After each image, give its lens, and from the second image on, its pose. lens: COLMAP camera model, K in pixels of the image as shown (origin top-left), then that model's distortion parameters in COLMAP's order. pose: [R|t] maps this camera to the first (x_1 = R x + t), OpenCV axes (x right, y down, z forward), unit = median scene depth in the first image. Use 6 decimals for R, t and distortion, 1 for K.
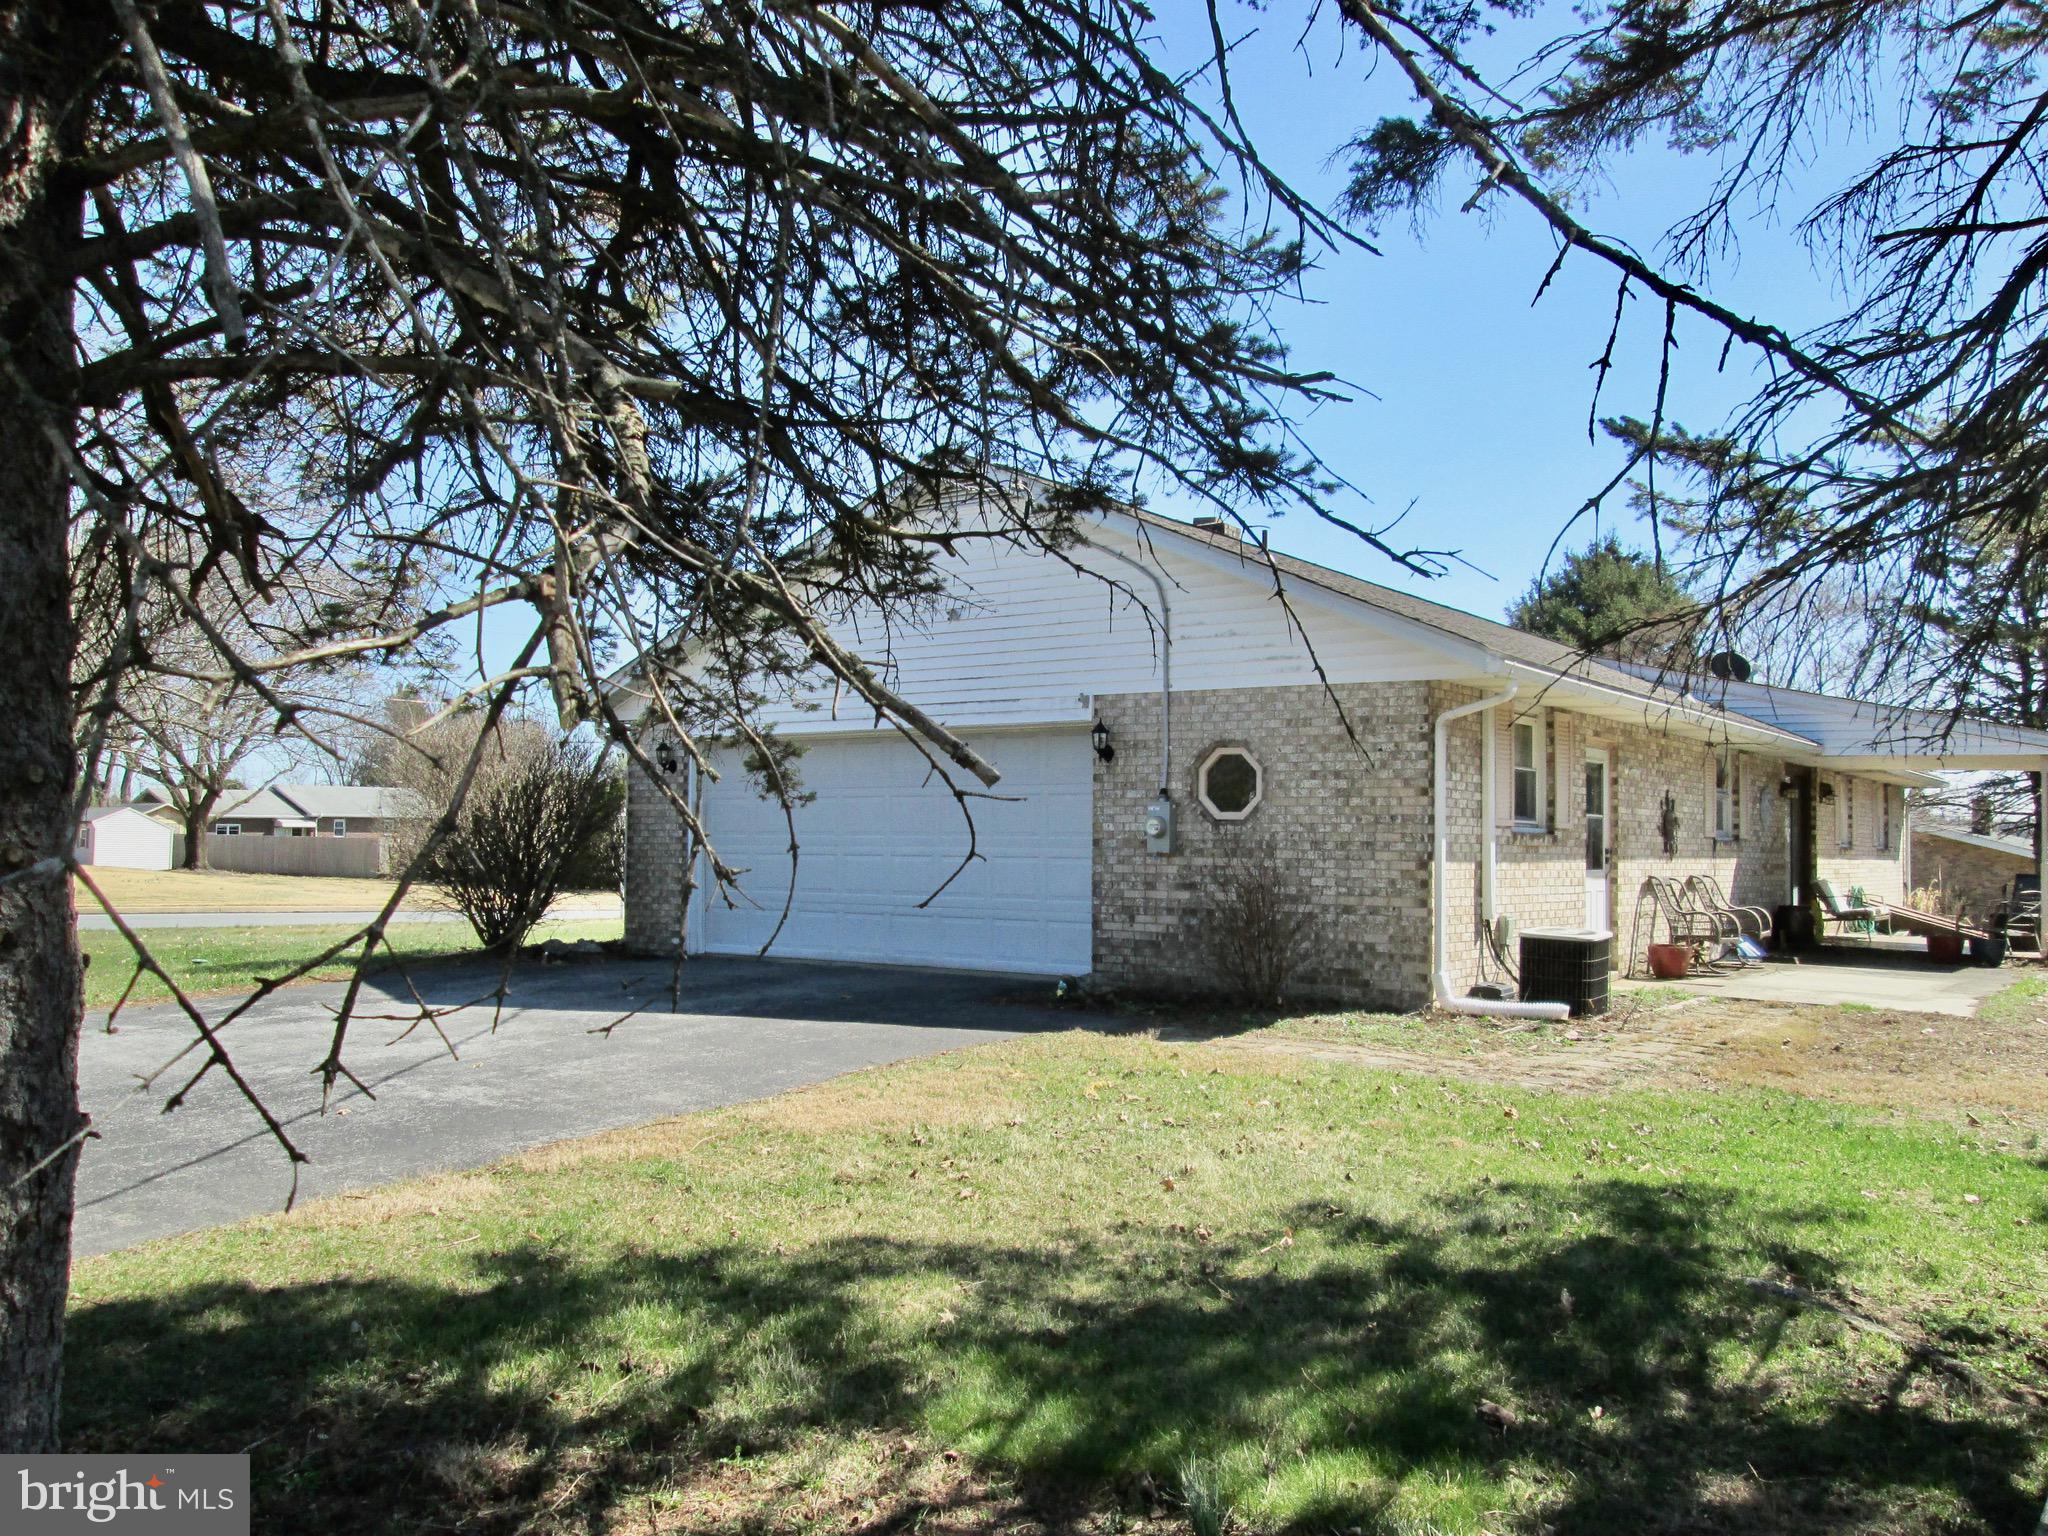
lens RADIAL K [[1689.5, 0, 1011.0], [0, 1689.5, 698.0], [0, 0, 1]] dist [-0.080665, 0.064015]
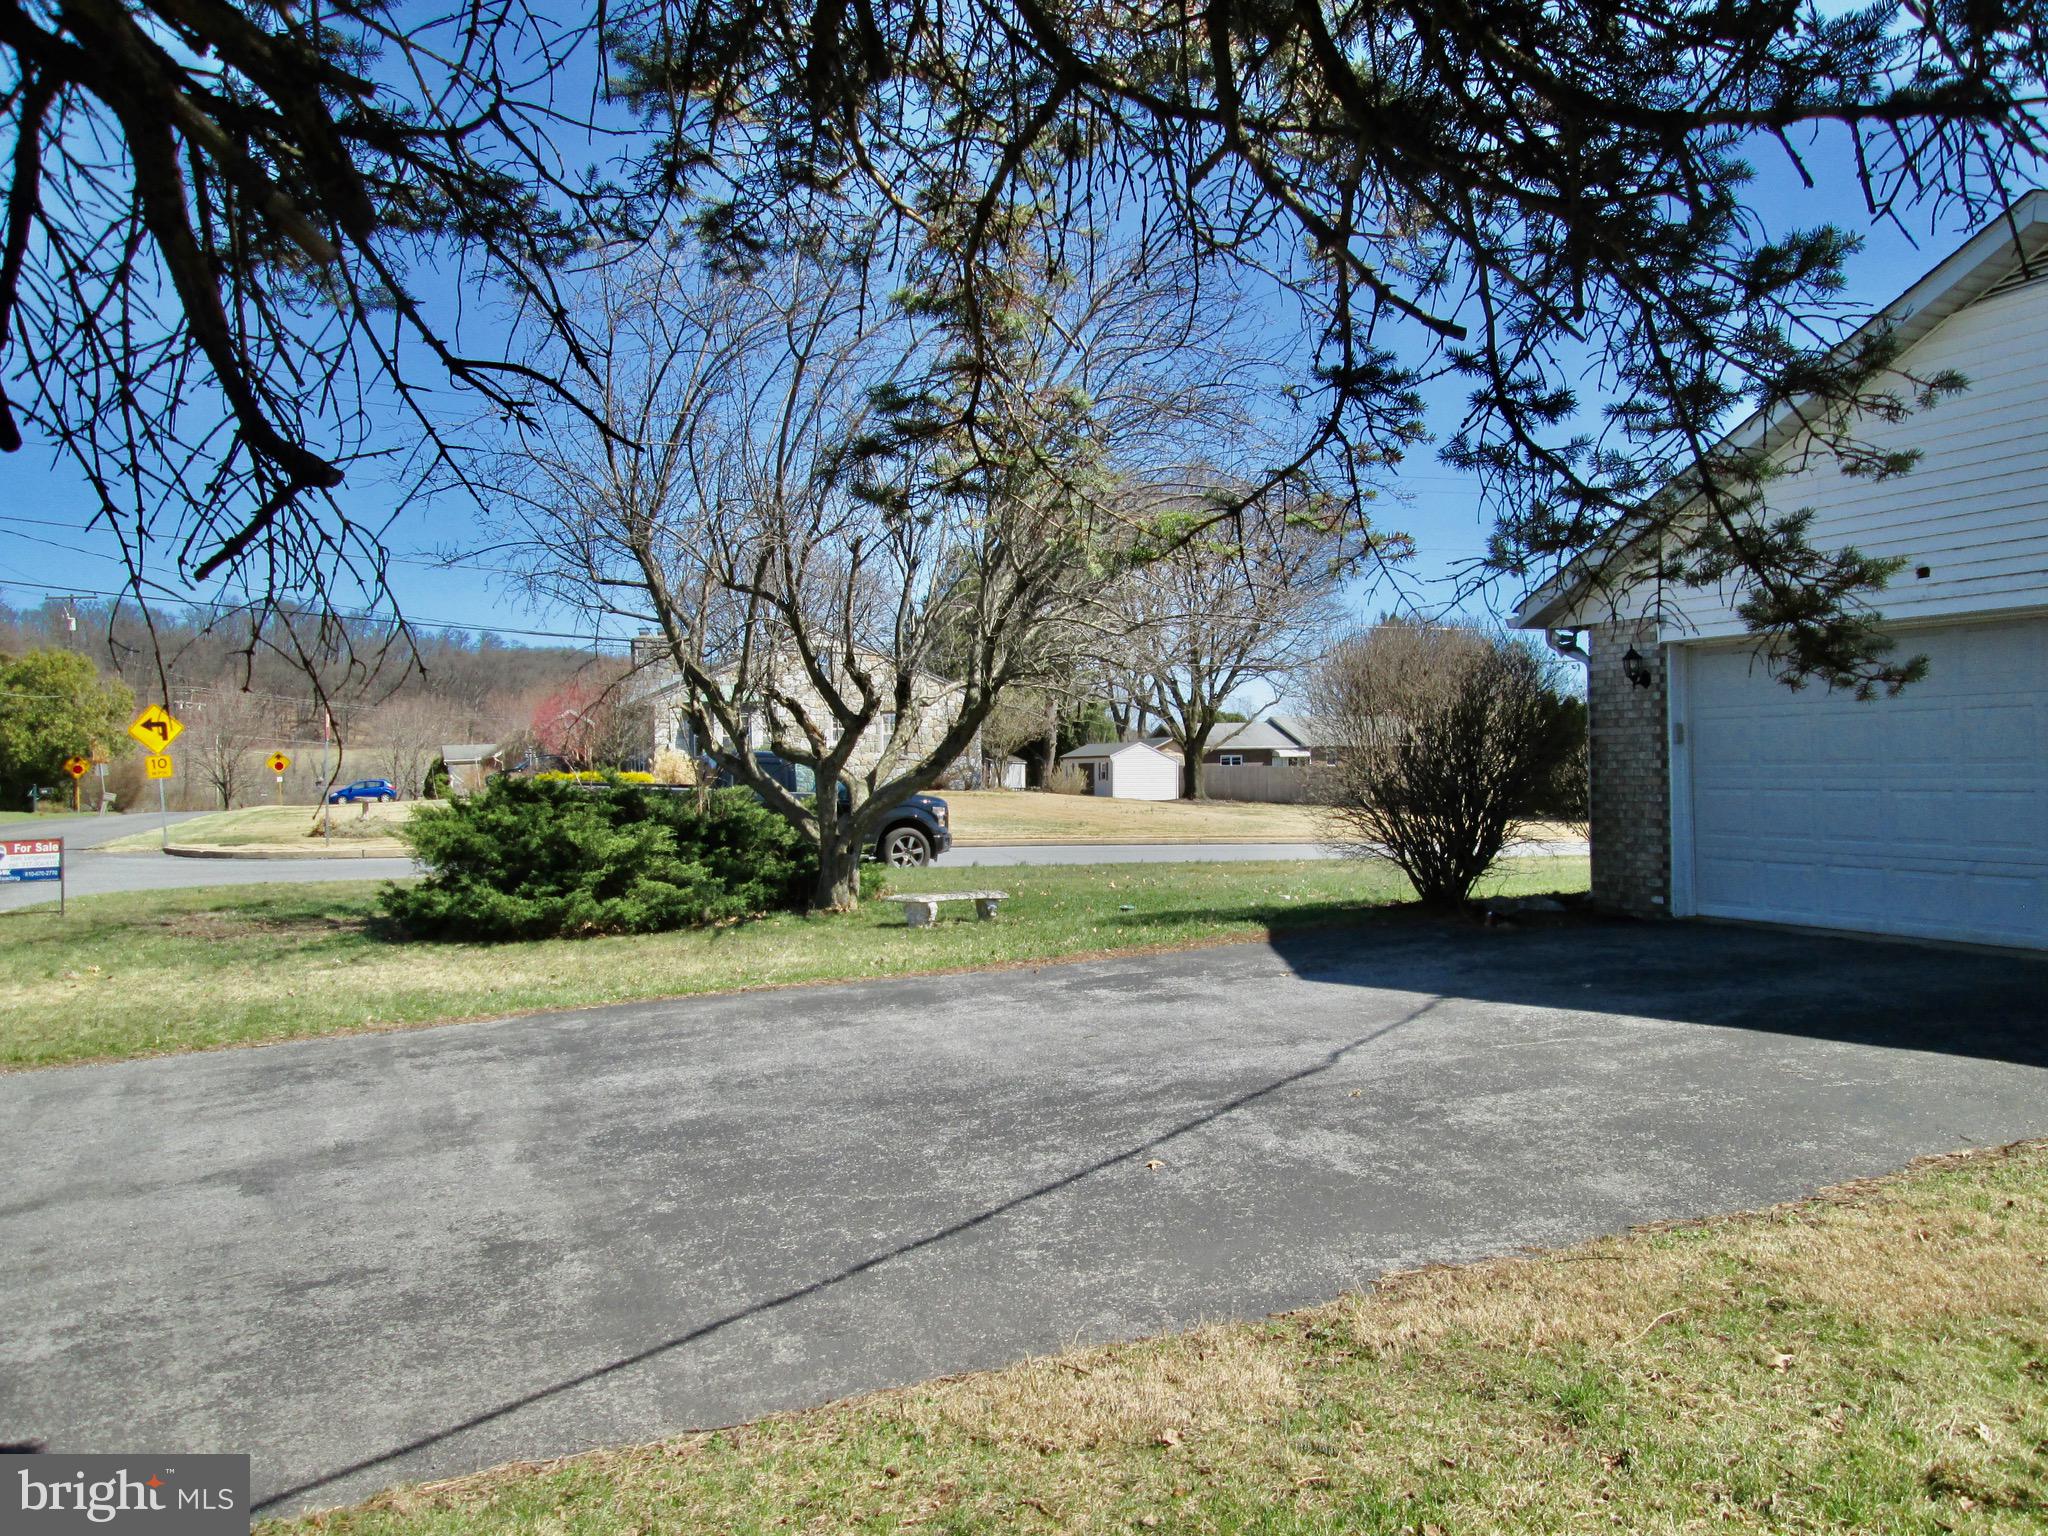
lens RADIAL K [[1689.5, 0, 1020.9], [0, 1689.5, 764.4], [0, 0, 1]] dist [-0.080665, 0.064015]
pose [[0.841381, -0.009838, -0.540352, -0.032754], [0.055196, 0.996170, 0.067809, 0.014468], [0.537616, -0.086878, 0.838702, 0.229810]]
